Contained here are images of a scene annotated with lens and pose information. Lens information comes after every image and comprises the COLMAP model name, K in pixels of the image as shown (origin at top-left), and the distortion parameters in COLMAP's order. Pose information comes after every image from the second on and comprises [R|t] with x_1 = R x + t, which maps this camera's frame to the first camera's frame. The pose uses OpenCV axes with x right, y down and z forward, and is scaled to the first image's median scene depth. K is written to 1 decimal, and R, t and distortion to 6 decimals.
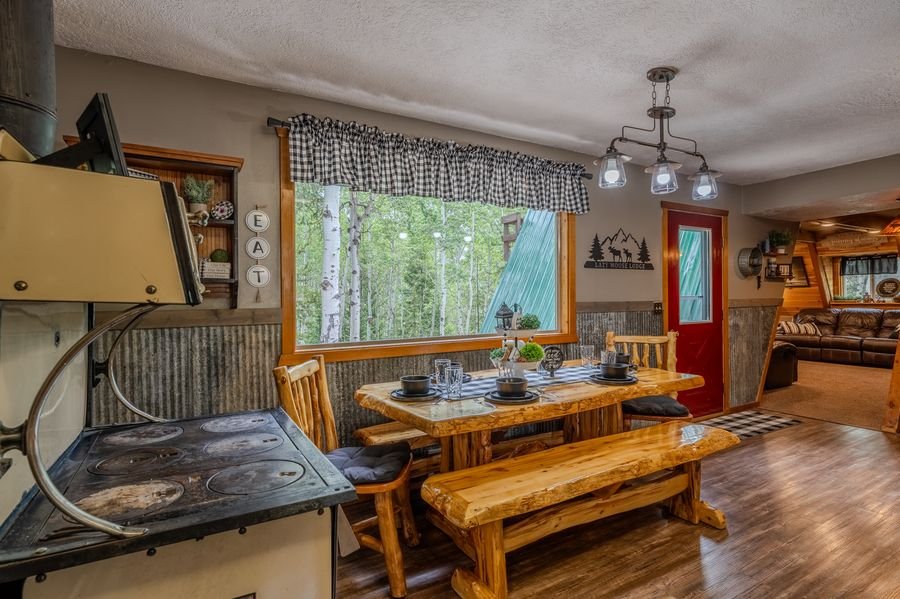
lens RADIAL K [[454.6, 0, 449.3], [0, 454.6, 300.6], [0, 0, 1]] dist [-0.006863, 0.000012]
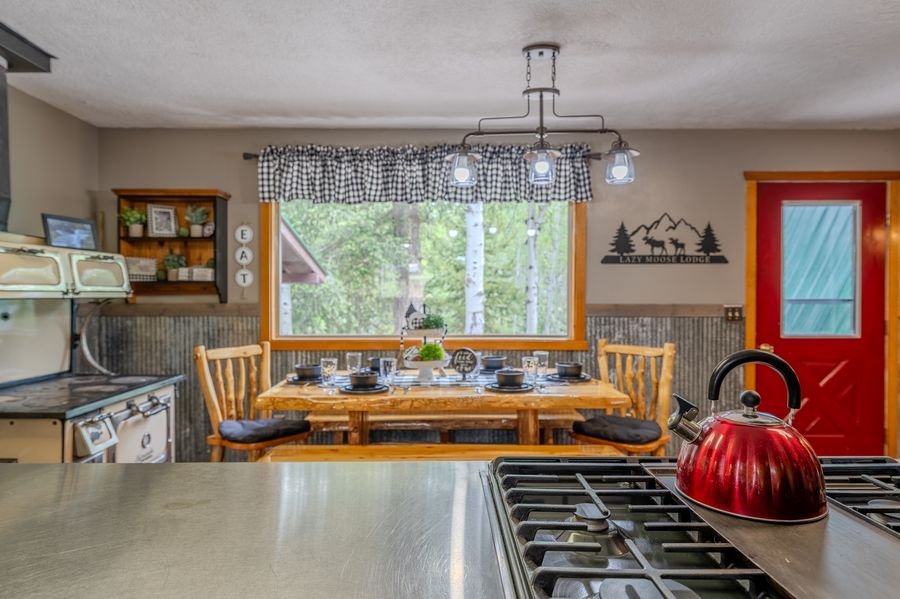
lens RADIAL K [[517.8, 0, 447.7], [0, 517.8, 301.0], [0, 0, 1]] dist [-0.000688, -0.001015]
pose [[0.869976, 0.016666, -0.492813, 0.761683], [-0.013906, 0.999860, 0.009264, -0.010267], [0.492898, -0.001206, 0.870086, 0.020028]]
